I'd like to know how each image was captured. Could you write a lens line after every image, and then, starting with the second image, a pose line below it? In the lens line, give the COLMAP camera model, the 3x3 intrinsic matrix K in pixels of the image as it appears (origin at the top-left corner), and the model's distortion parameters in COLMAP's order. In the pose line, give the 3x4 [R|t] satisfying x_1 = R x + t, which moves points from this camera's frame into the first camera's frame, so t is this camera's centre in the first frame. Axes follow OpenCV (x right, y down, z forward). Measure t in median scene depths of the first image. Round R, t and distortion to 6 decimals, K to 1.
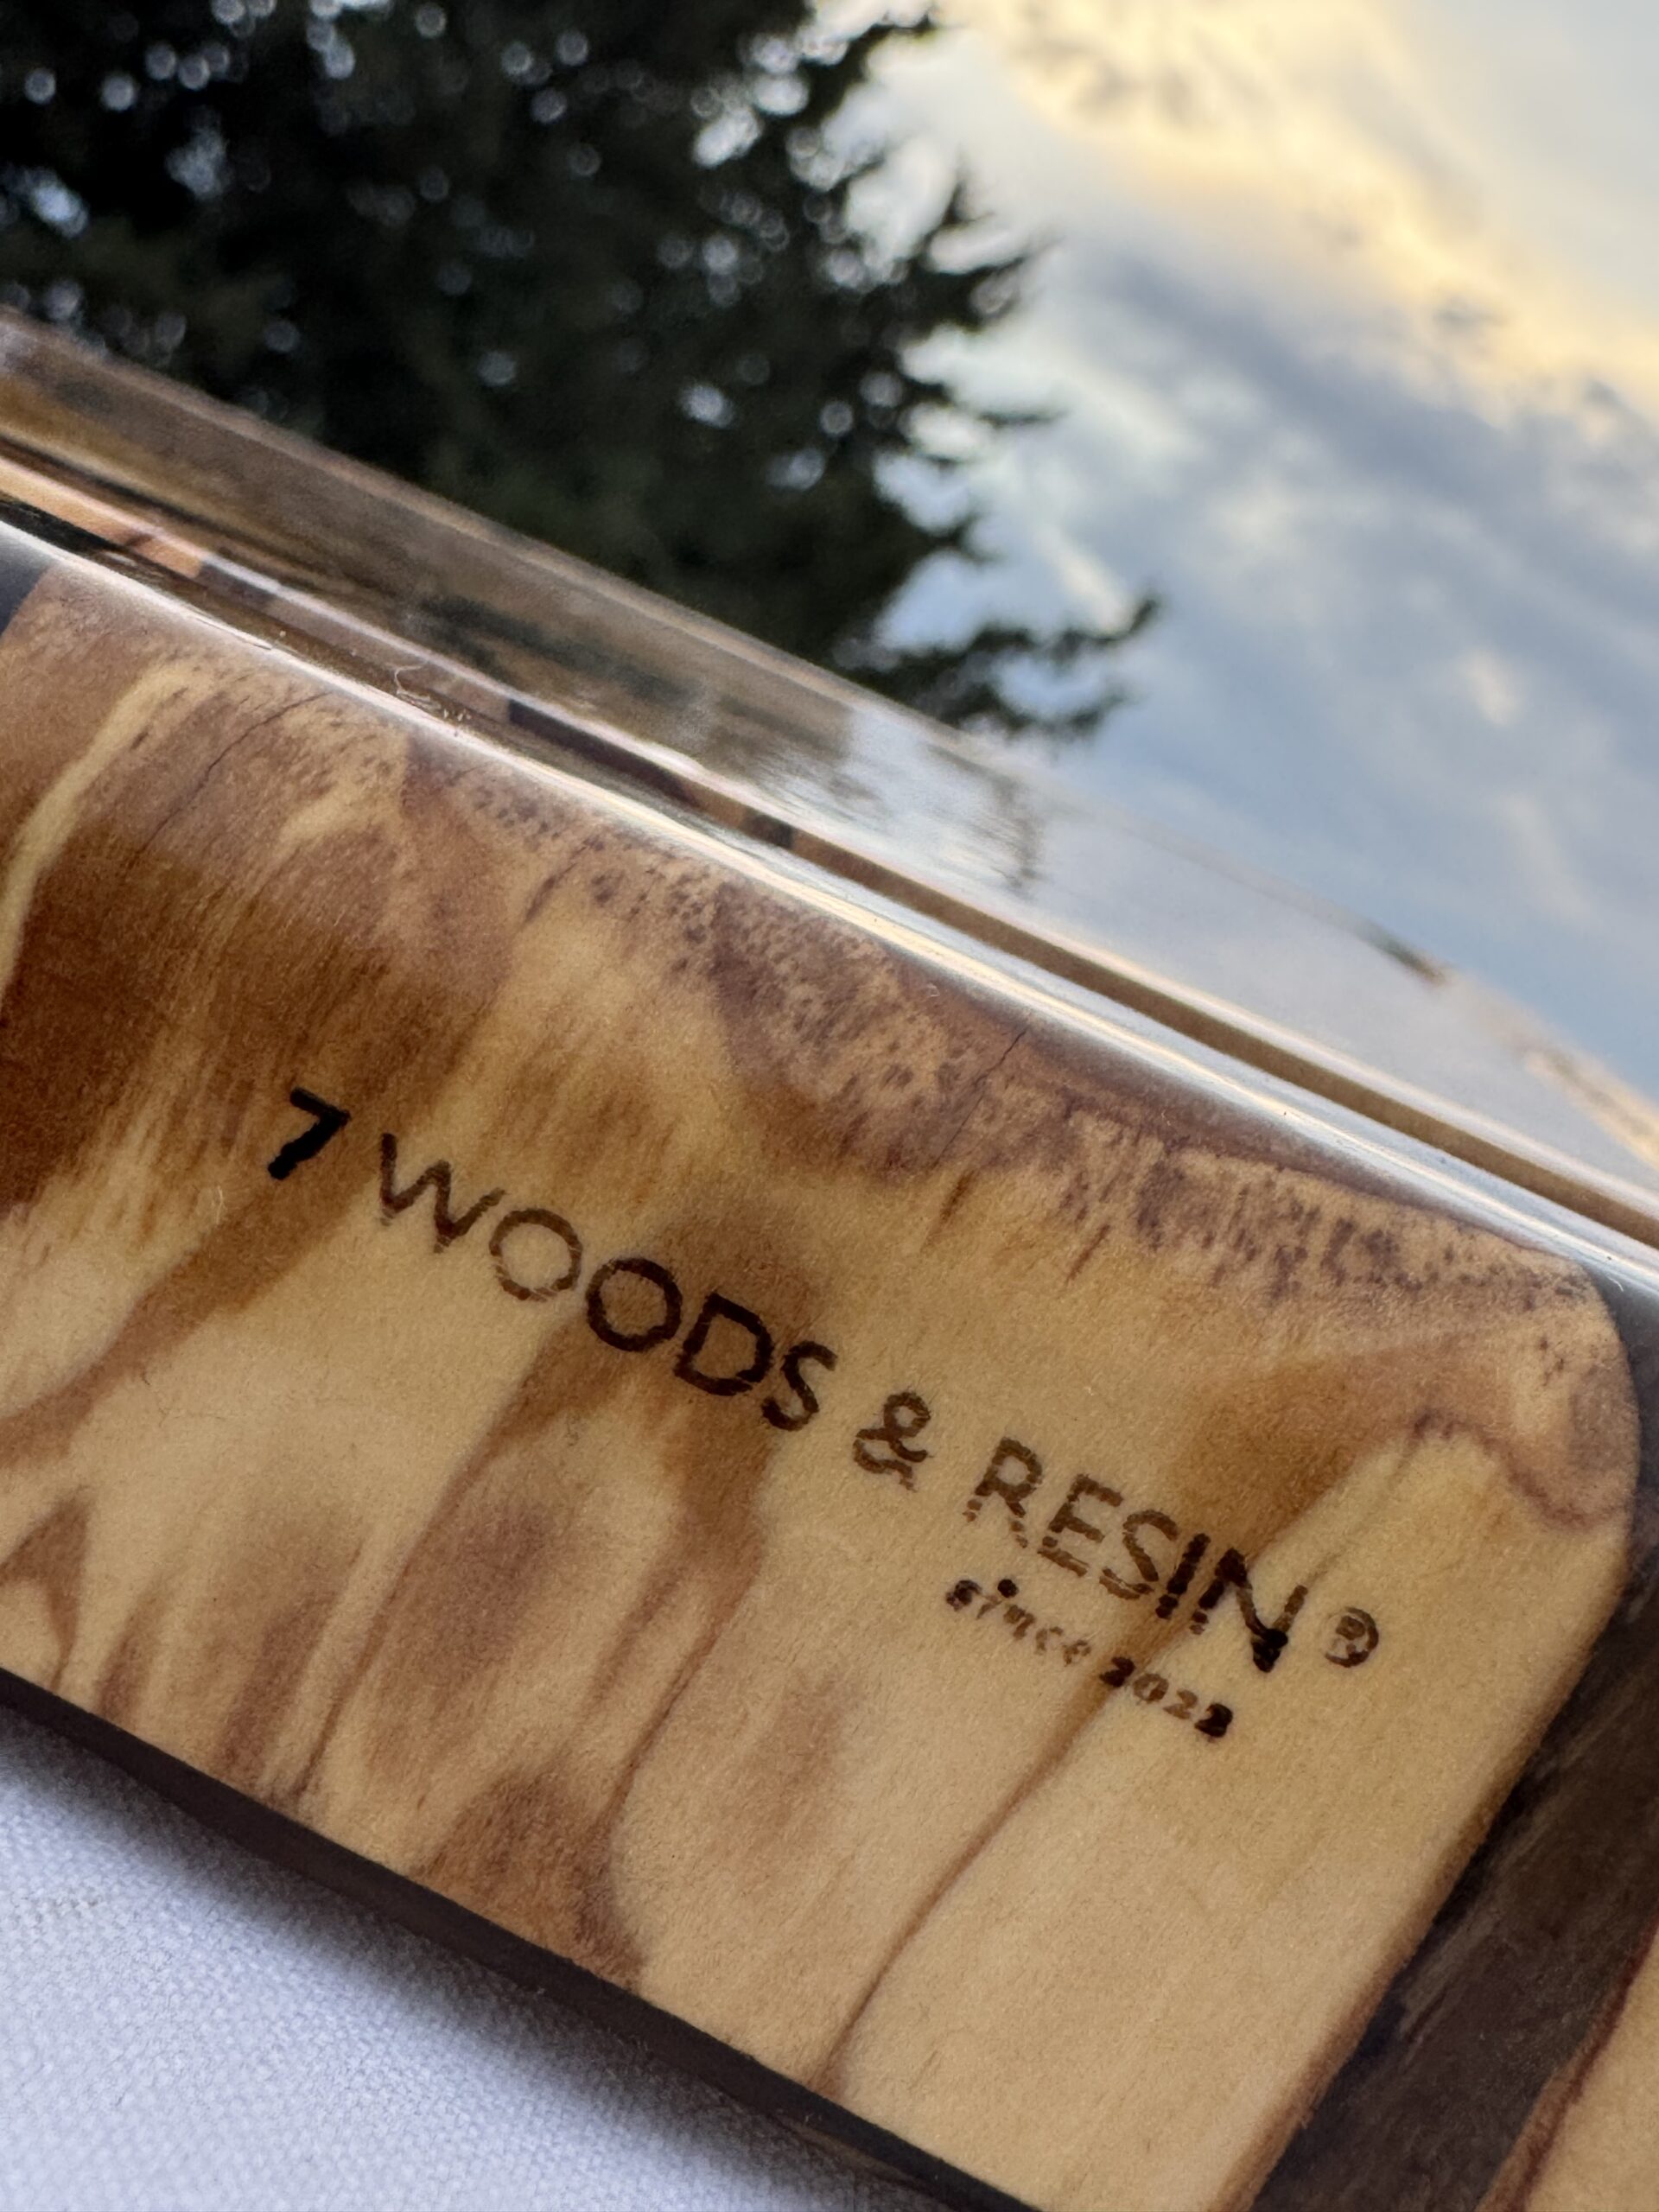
lens RADIAL K [[2129.6, 0, 829.5], [0, 2129.6, 1106.0], [0, 0, 1]] dist [-0.001315, -0.034124]
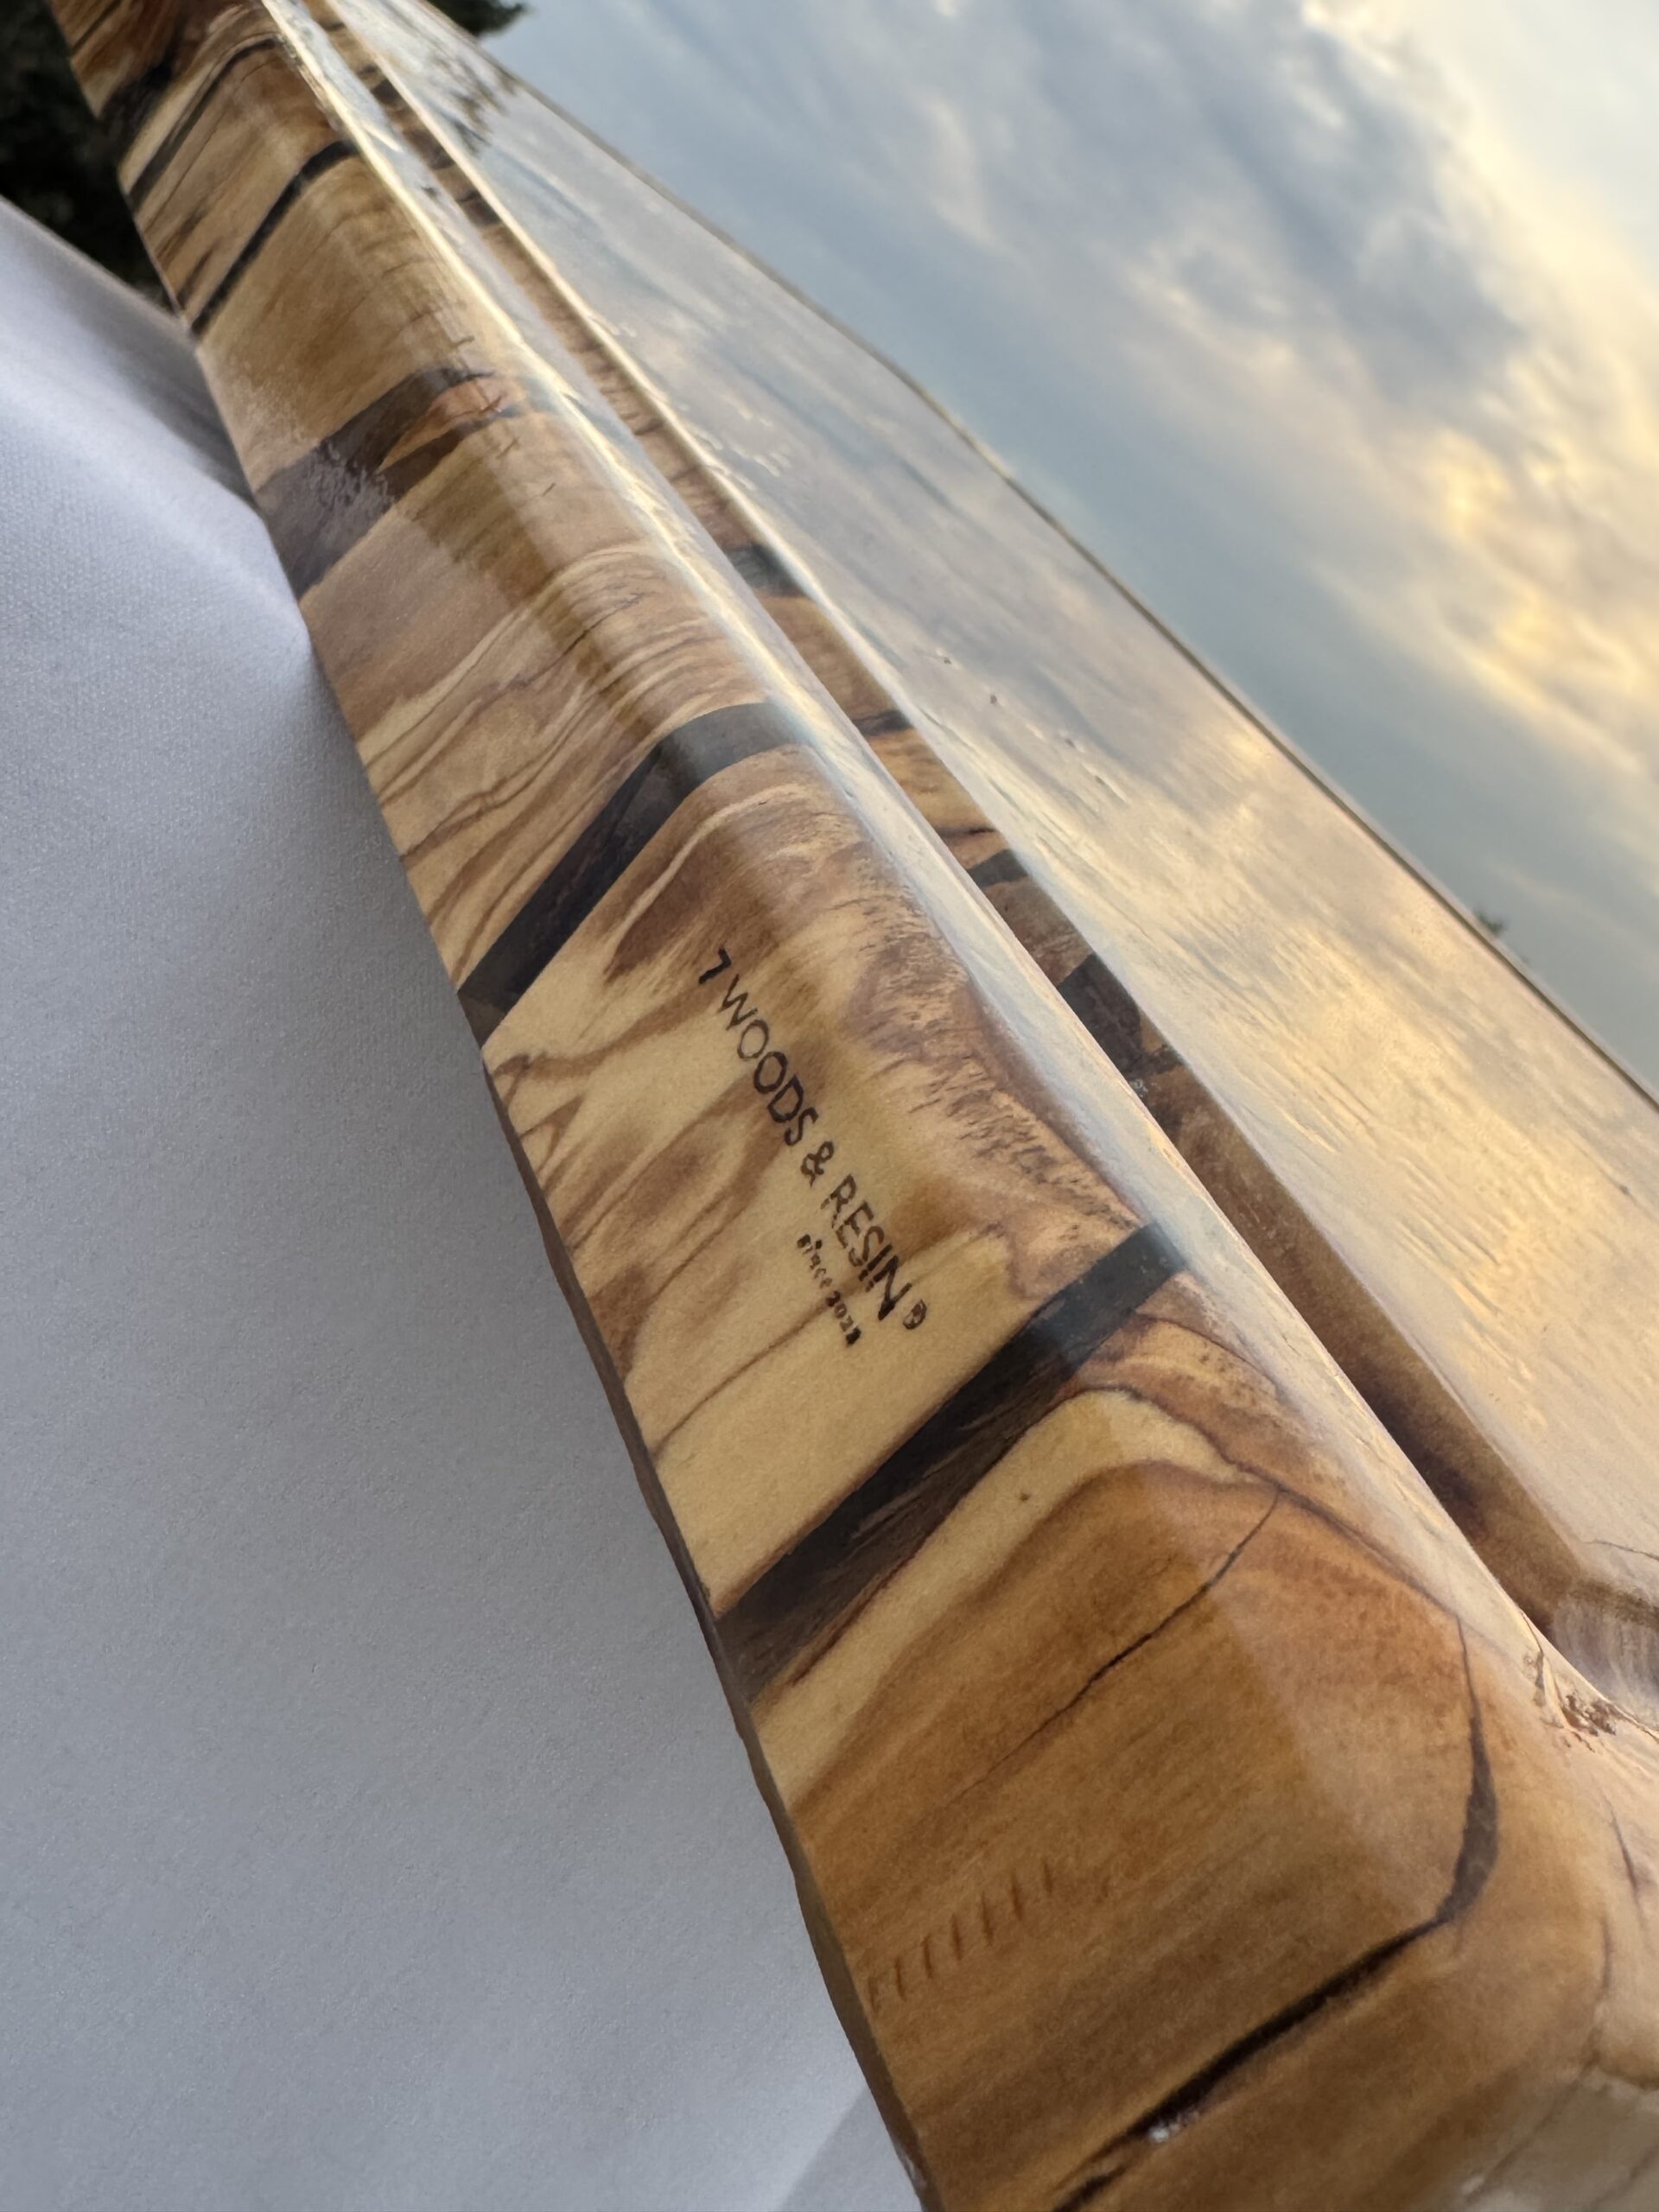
lens RADIAL K [[2129.6, 0, 829.5], [0, 2129.6, 1106.0], [0, 0, 1]] dist [-0.001315, -0.034124]
pose [[0.686949, 0.311928, -0.656355, 1.355427], [-0.484141, 0.870007, -0.093243, 0.293119], [0.541948, 0.381821, 0.748668, -0.539607]]
